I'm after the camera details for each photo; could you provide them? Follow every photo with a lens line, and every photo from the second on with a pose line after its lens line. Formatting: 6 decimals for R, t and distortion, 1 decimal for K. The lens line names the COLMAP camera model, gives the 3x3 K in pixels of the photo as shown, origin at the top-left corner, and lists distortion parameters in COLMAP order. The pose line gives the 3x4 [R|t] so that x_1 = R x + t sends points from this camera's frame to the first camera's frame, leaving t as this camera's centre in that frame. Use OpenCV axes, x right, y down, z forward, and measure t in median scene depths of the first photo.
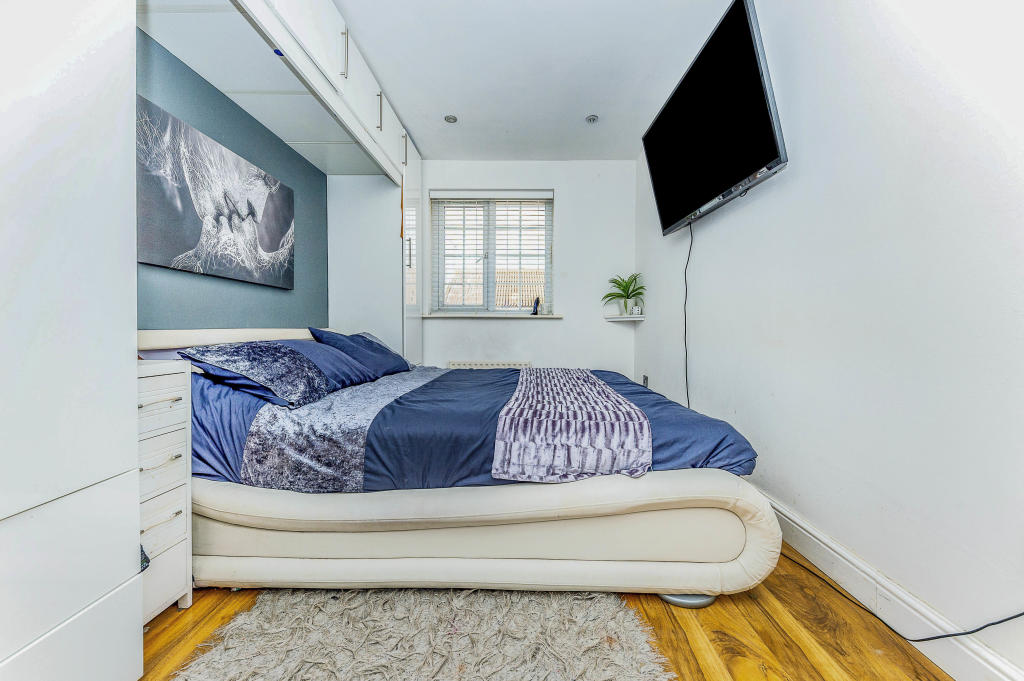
lens RADIAL K [[390.1, 0, 512.2], [0, 390.1, 333.7], [0, 0, 1]] dist [0.000242, 0.000064]
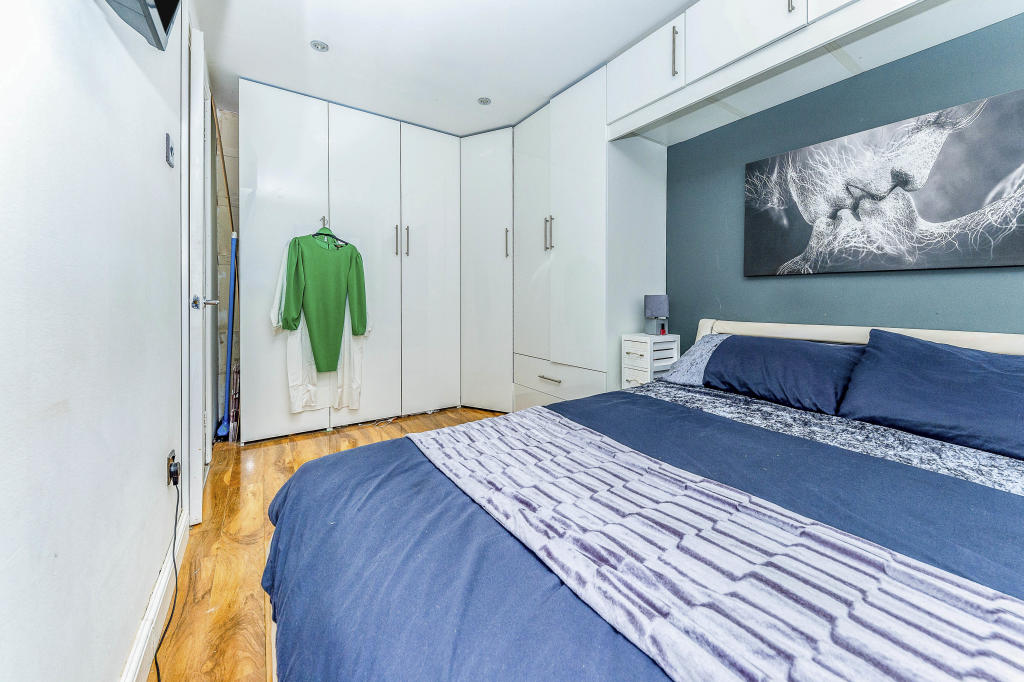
lens RADIAL K [[390.1, 0, 514.0], [0, 390.1, 303.9], [0, 0, 1]] dist [0.000242, 0.000064]
pose [[-0.828736, -0.006313, -0.559604, 0.471714], [-0.019151, 0.999671, 0.017084, -0.067174], [0.559312, 0.024875, -0.828584, 1.341962]]
